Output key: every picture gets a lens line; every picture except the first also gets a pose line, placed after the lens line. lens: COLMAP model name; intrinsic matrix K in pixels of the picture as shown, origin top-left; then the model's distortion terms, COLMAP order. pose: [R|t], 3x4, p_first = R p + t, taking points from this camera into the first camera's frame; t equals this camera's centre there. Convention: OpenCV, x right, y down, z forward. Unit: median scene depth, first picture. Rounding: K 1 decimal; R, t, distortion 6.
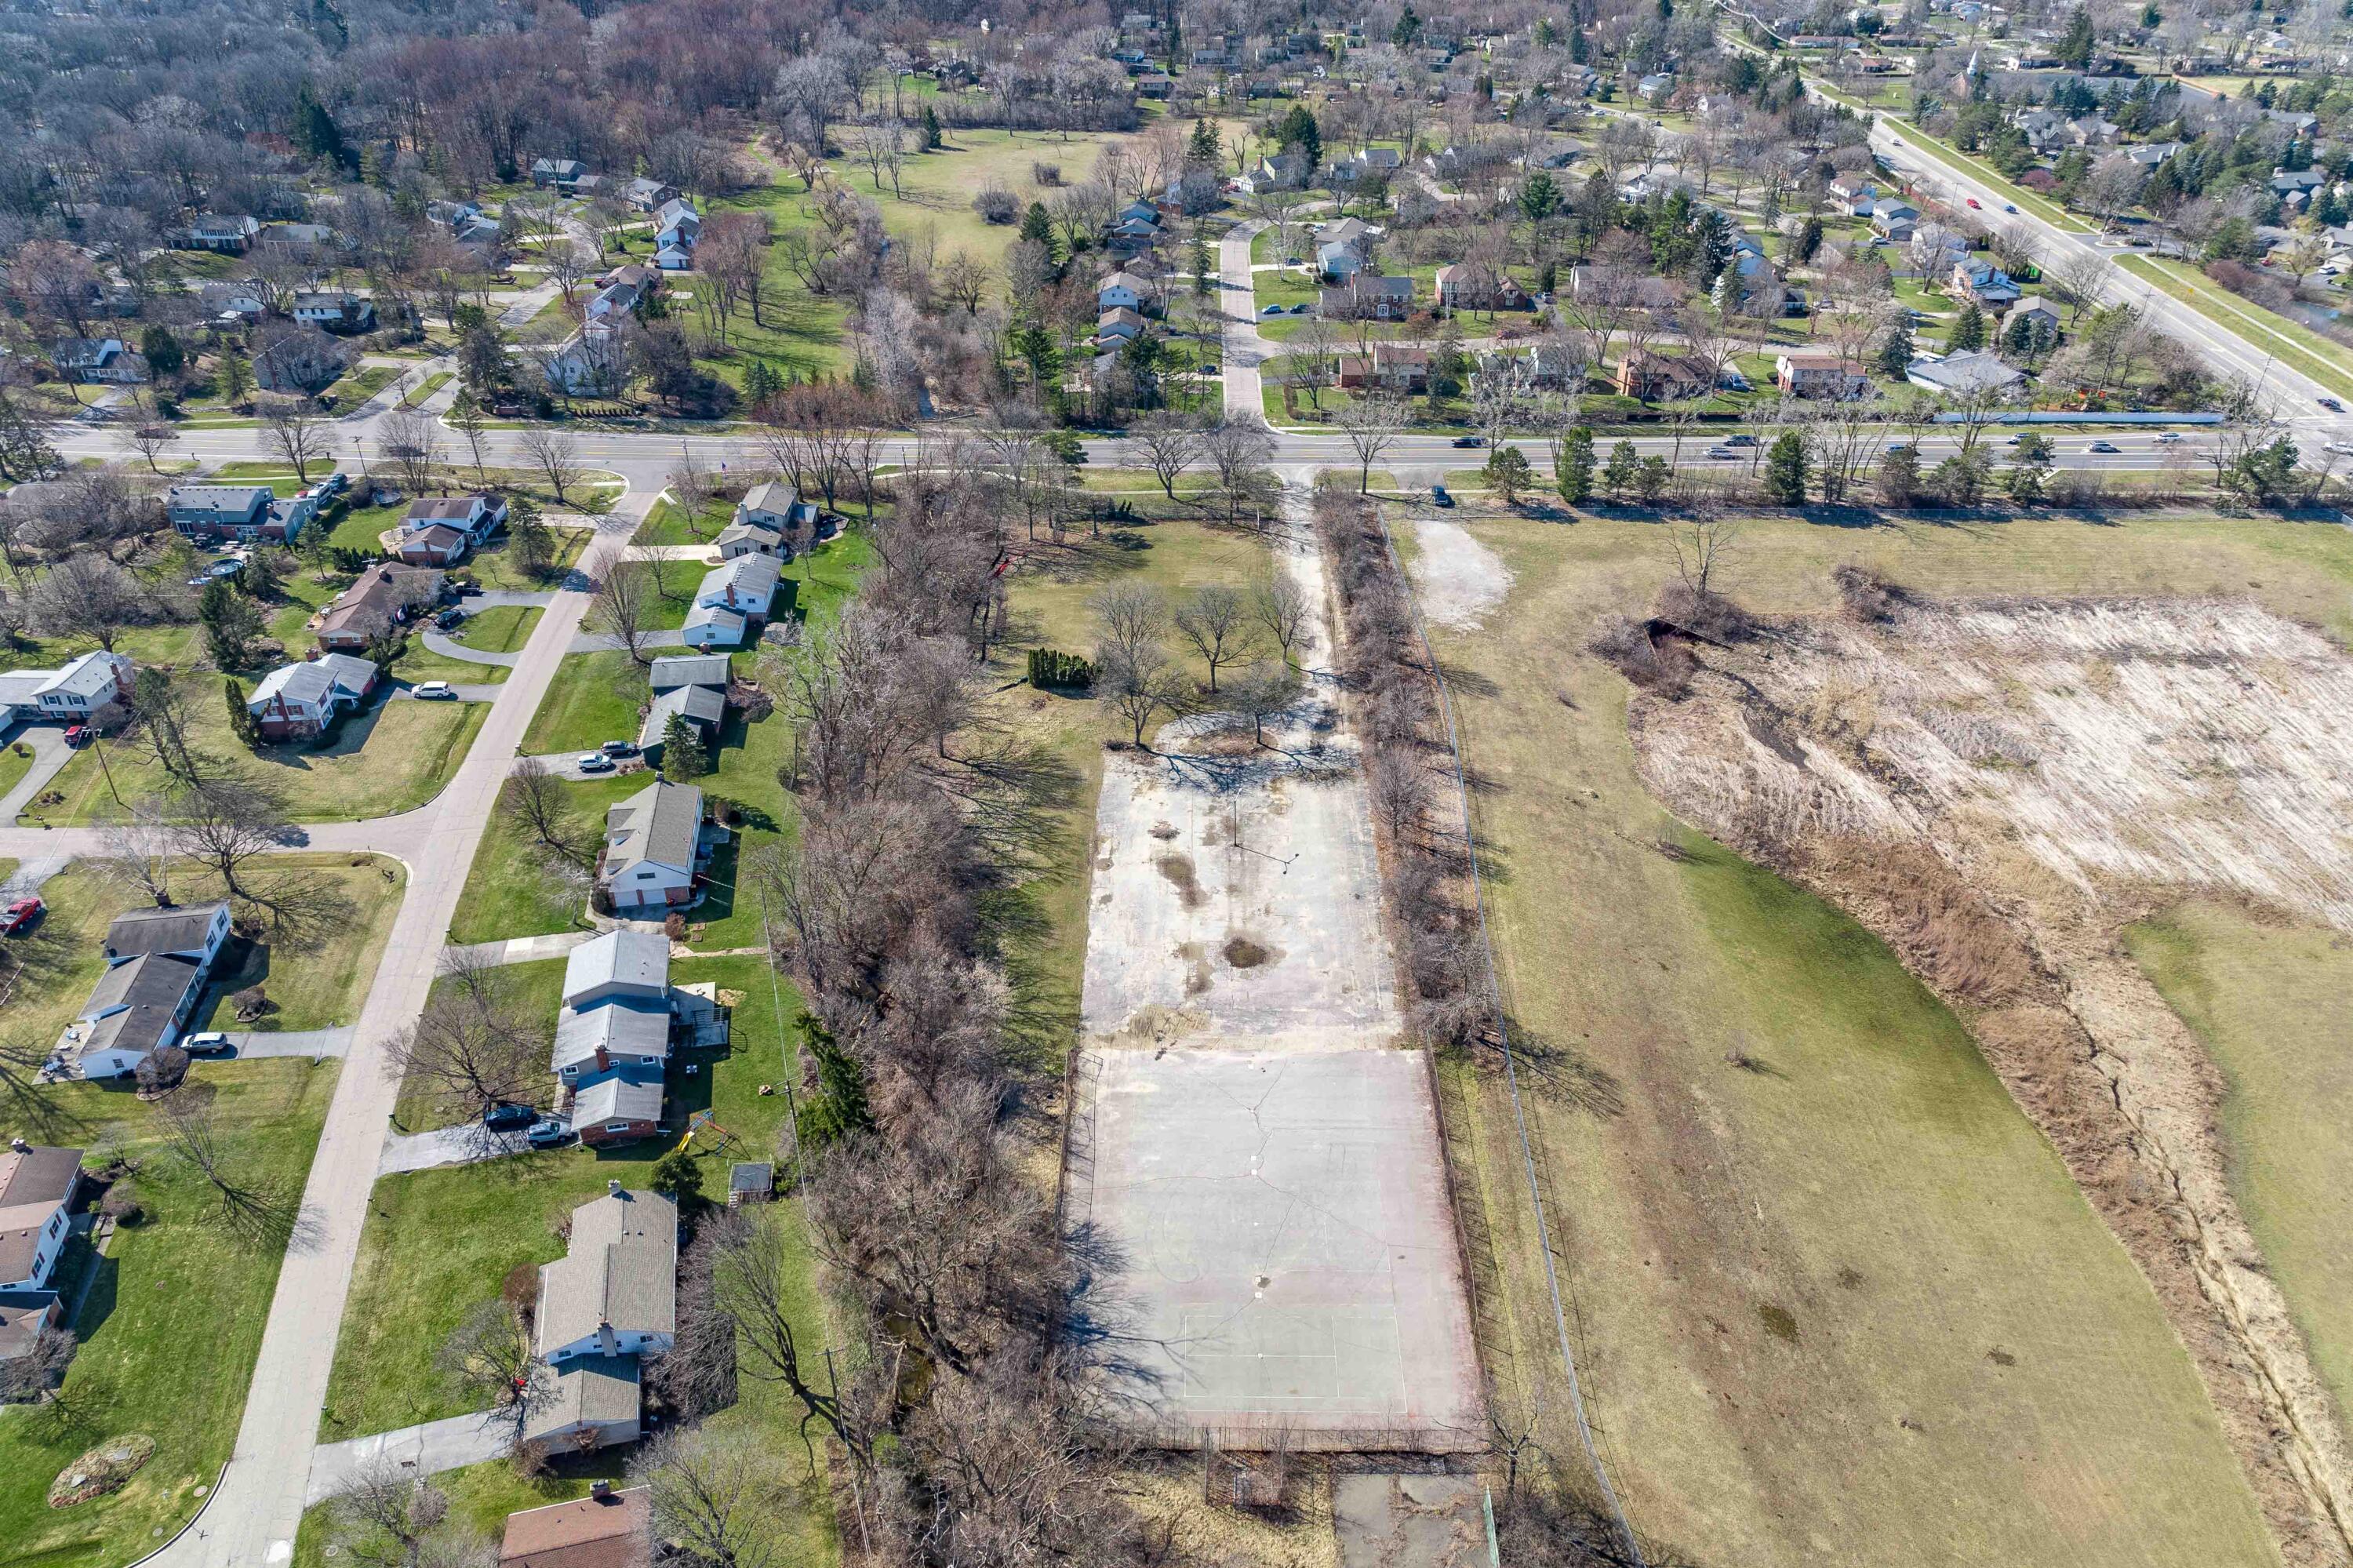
lens RADIAL K [[1644.4, 0, 1167.2], [0, 1644.4, 783.3], [0, 0, 1]] dist [-0.013671, -0.009803]
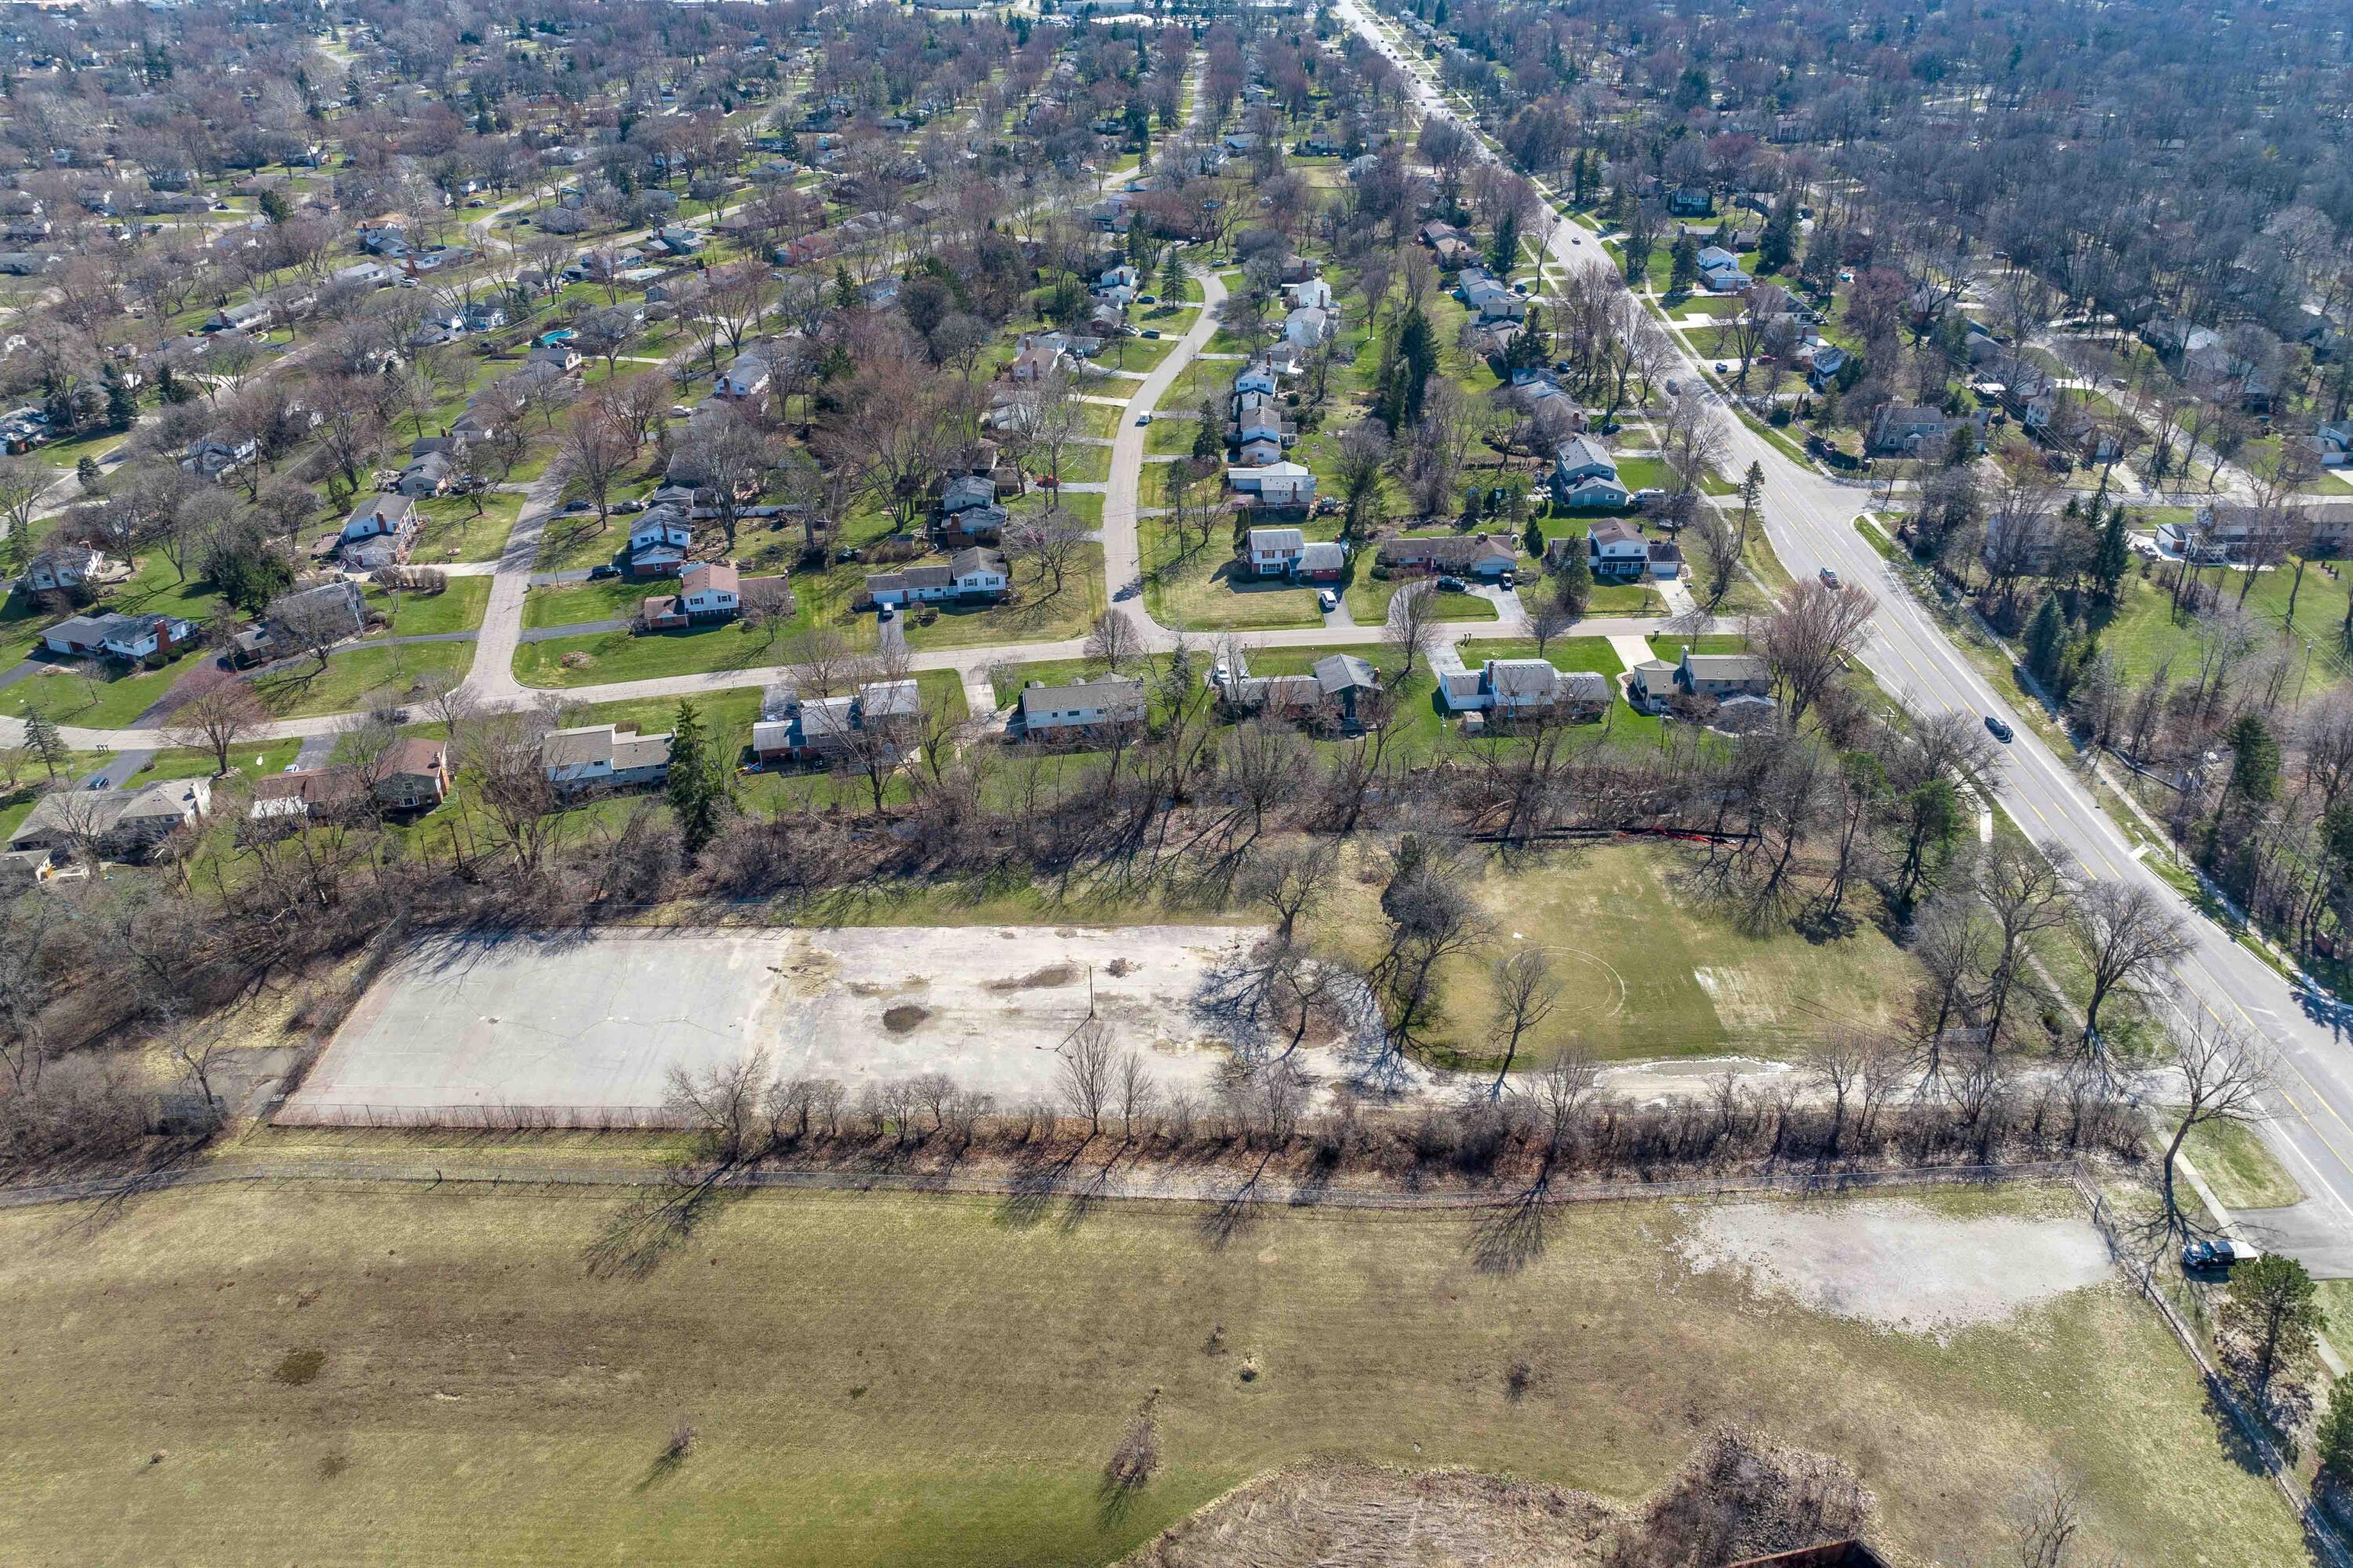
lens RADIAL K [[1622.7, 0, 1186.1], [0, 1622.7, 783.5], [0, 0, 1]] dist [-0.005105, -0.022324]
pose [[0.014251, 0.504224, -0.863455, 0.561965], [-0.537941, 0.731787, 0.418457, -0.343498], [0.842862, 0.458525, 0.281672, 0.537144]]
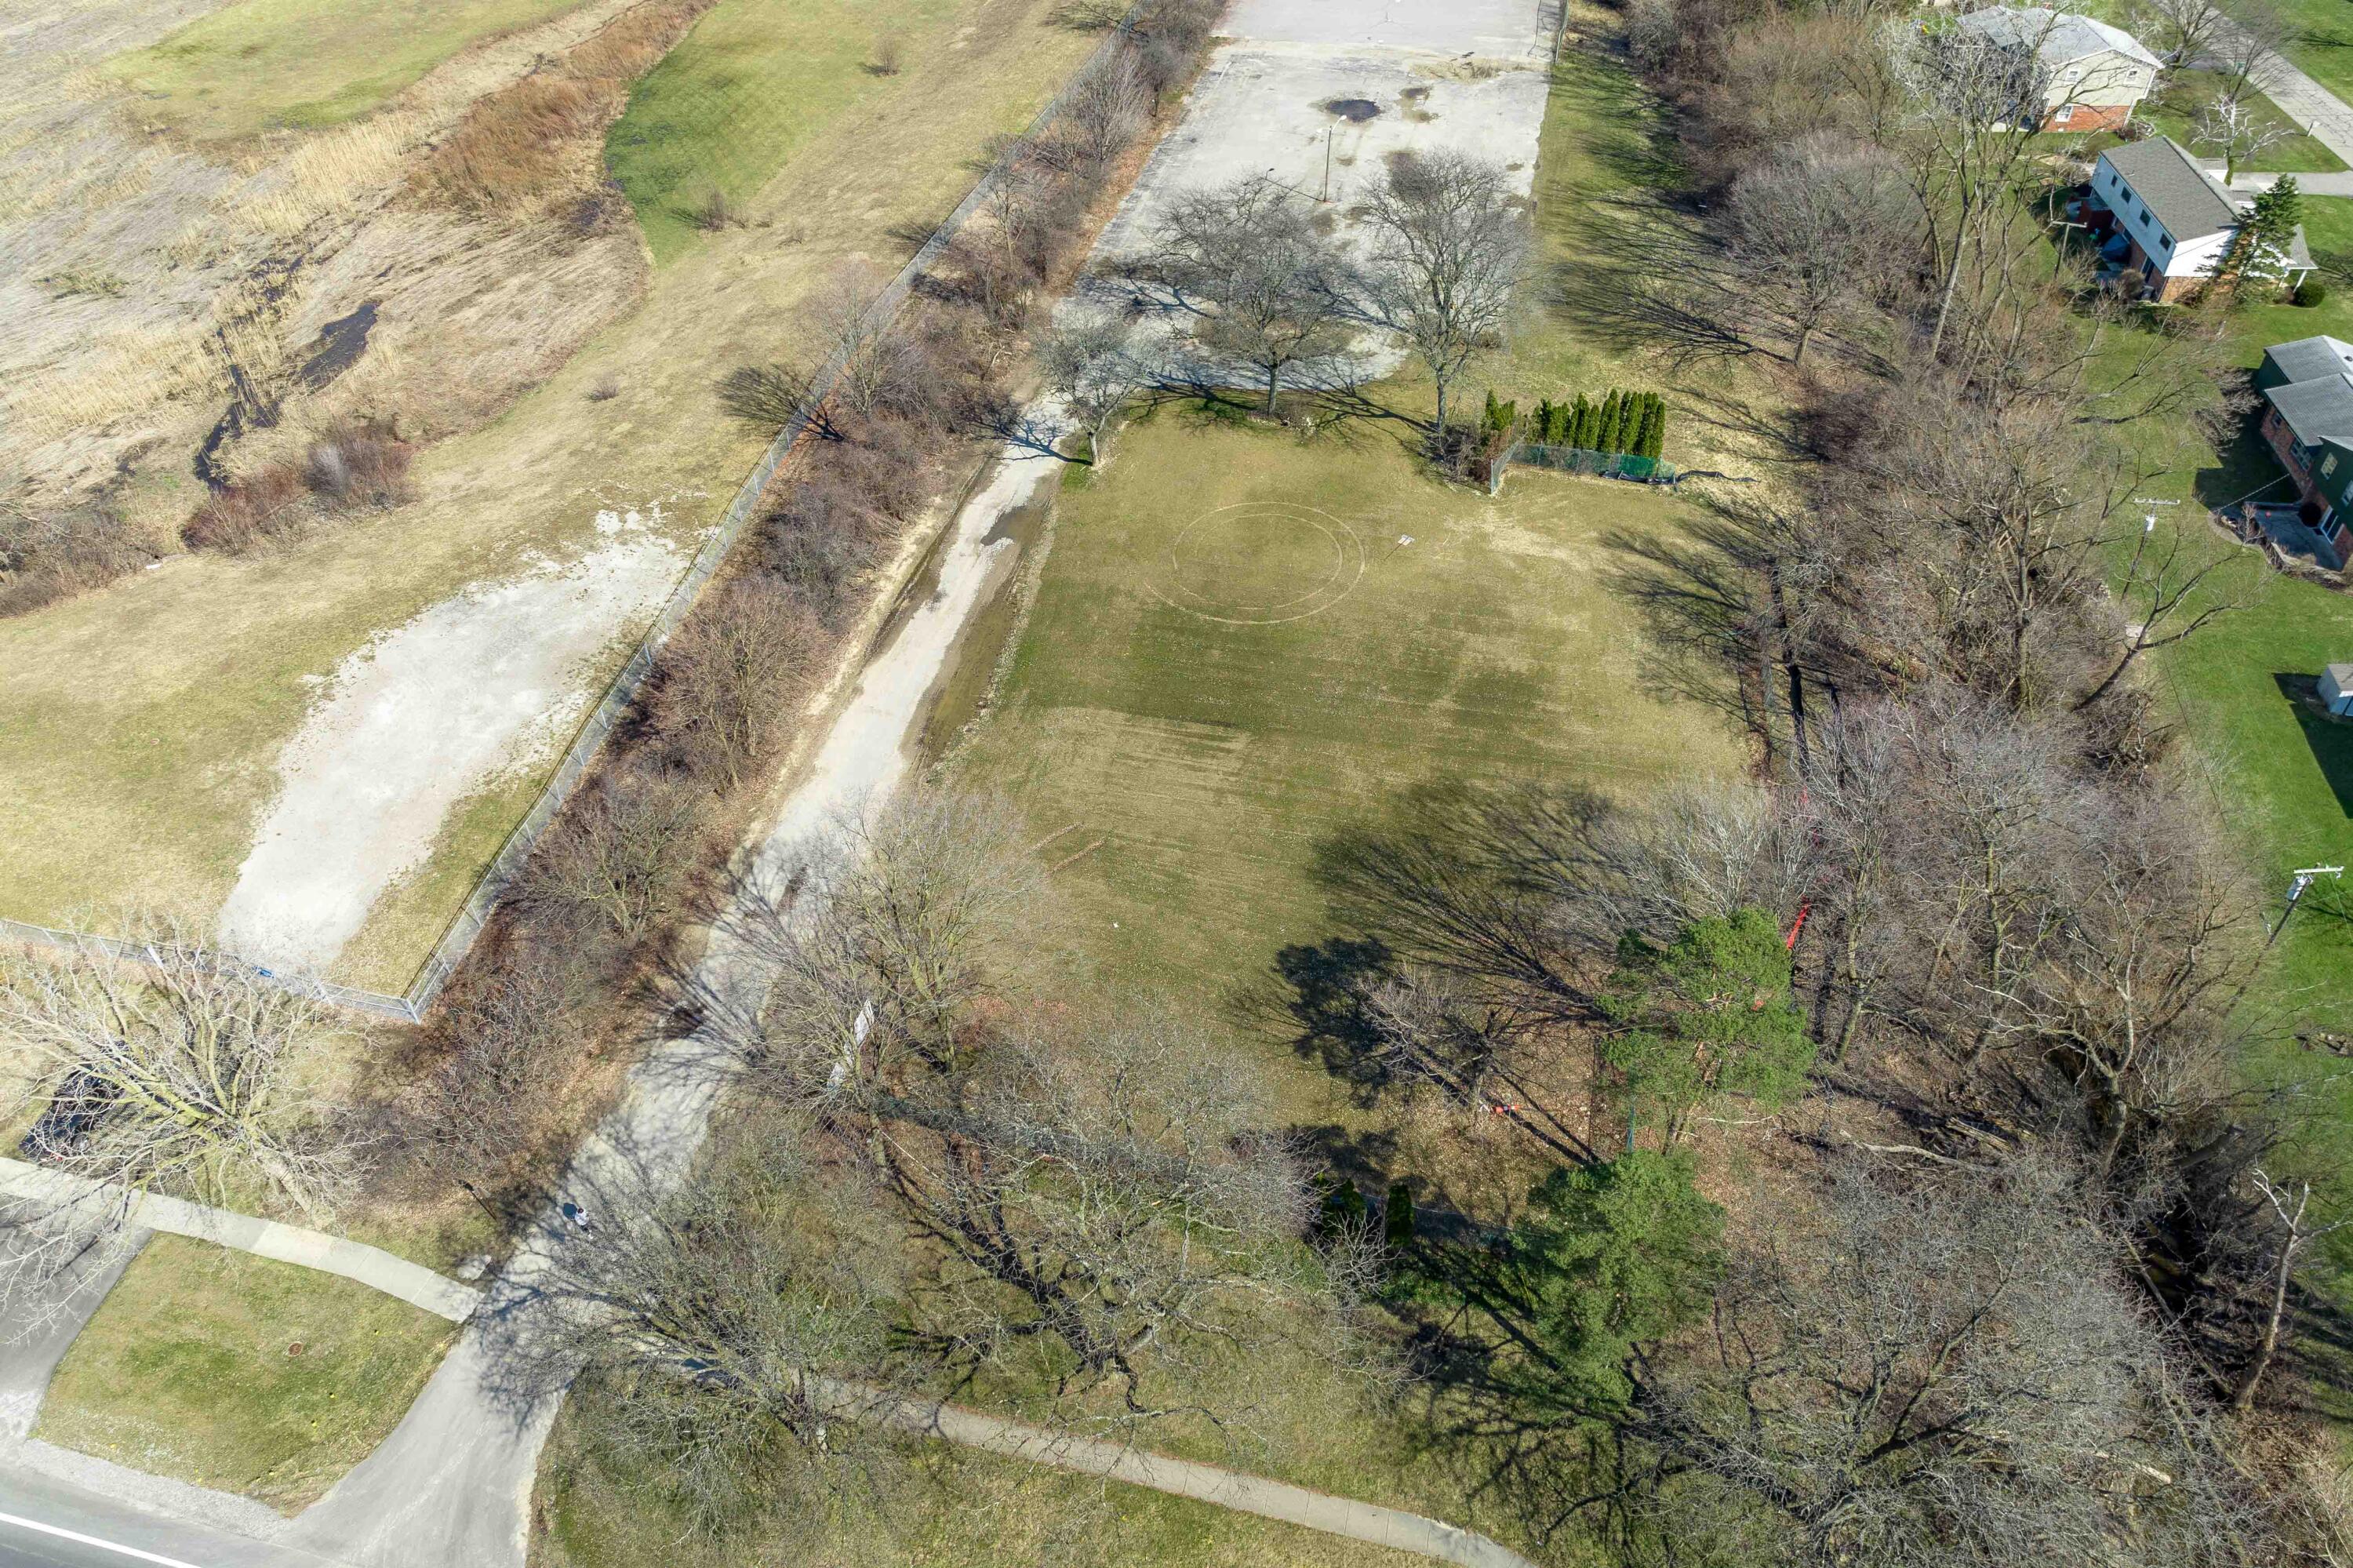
lens RADIAL K [[1644.4, 0, 1167.2], [0, 1644.4, 783.3], [0, 0, 1]] dist [-0.013671, -0.009803]
pose [[-0.975601, -0.142041, 0.167413, -0.033616], [0.128280, 0.250042, 0.959700, -0.431746], [-0.178177, 0.957760, -0.225720, 1.039519]]
